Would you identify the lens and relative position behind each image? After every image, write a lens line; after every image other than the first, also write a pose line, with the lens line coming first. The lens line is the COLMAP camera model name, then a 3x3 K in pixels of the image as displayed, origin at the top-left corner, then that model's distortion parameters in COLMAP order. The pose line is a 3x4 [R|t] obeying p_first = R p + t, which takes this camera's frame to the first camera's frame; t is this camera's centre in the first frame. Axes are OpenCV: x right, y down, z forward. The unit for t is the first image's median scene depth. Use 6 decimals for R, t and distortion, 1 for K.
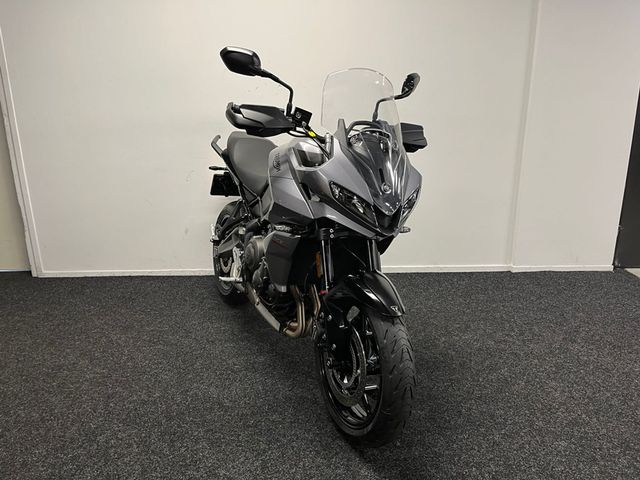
lens RADIAL K [[488.3, 0, 317.9], [0, 488.3, 240.7], [0, 0, 1]] dist [0.092149, -0.128094]
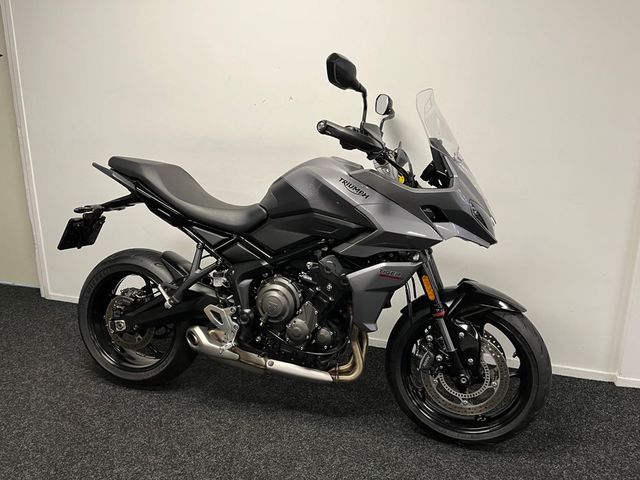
lens RADIAL K [[488.3, 0, 316.8], [0, 488.3, 238.6], [0, 0, 1]] dist [0.092149, -0.128094]
pose [[0.950324, 0.094192, -0.296670, 0.273035], [-0.104311, 0.994374, -0.018428, -0.106494], [0.293265, 0.048459, 0.954802, 0.352945]]
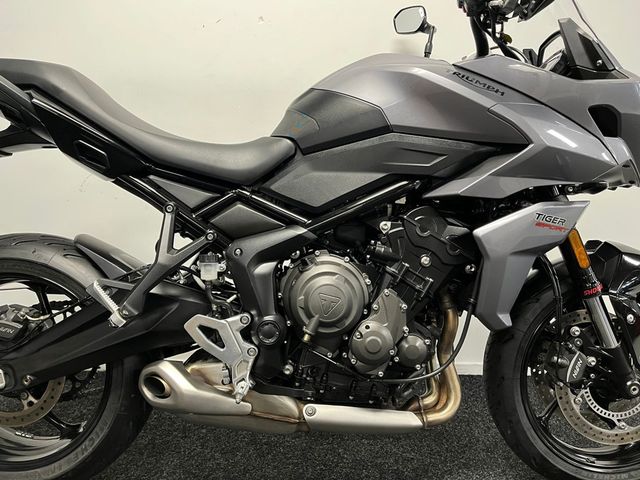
lens RADIAL K [[488.3, 0, 322.4], [0, 488.3, 240.8], [0, 0, 1]] dist [0.092149, -0.128094]
pose [[0.999511, 0.029229, 0.011155, -0.012253], [-0.027557, 0.991344, -0.128363, -0.009865], [-0.014811, 0.127992, 0.991665, 0.632343]]
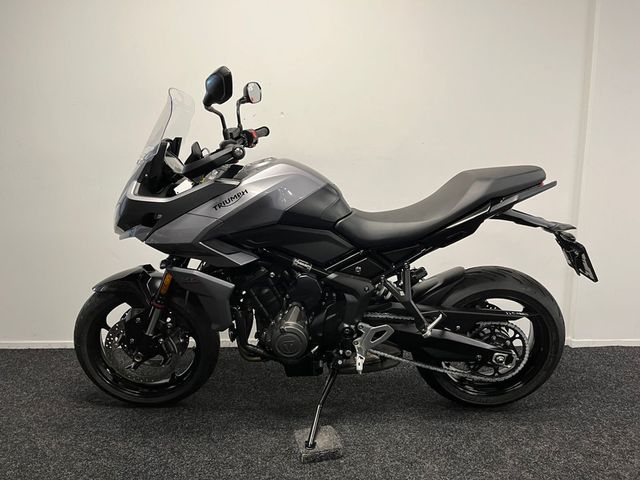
lens RADIAL K [[488.3, 0, 321.4], [0, 488.3, 239.9], [0, 0, 1]] dist [0.092149, -0.128094]
pose [[0.999891, 0.010373, 0.010539, -0.024028], [-0.009028, 0.992669, -0.120524, -0.011110], [-0.011712, 0.120415, 0.992654, 0.274267]]
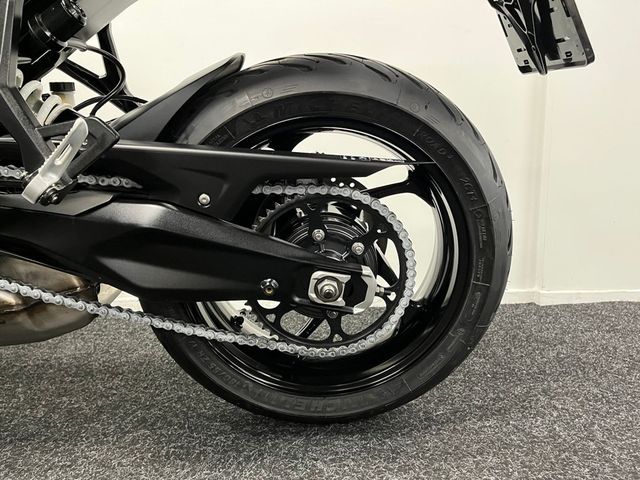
lens RADIAL K [[488.3, 0, 320.3], [0, 488.3, 237.8], [0, 0, 1]] dist [0.092149, -0.128094]
pose [[0.998967, -0.002066, 0.045389, 0.248771], [0.008098, 0.991067, -0.133117, 0.086236], [-0.044708, 0.133347, 0.990061, 0.788666]]
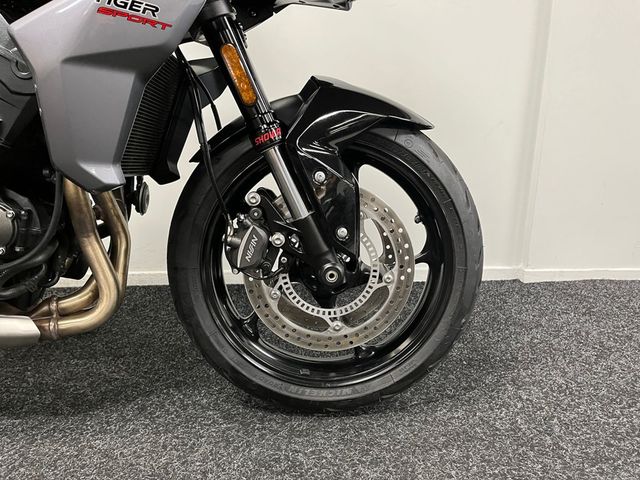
lens RADIAL K [[488.3, 0, 325.0], [0, 488.3, 239.4], [0, 0, 1]] dist [0.092149, -0.128094]
pose [[0.998999, 0.002889, 0.044631, 0.262907], [-0.002752, 0.999991, -0.003132, 0.035795], [-0.044640, 0.003006, 0.998999, 0.767719]]
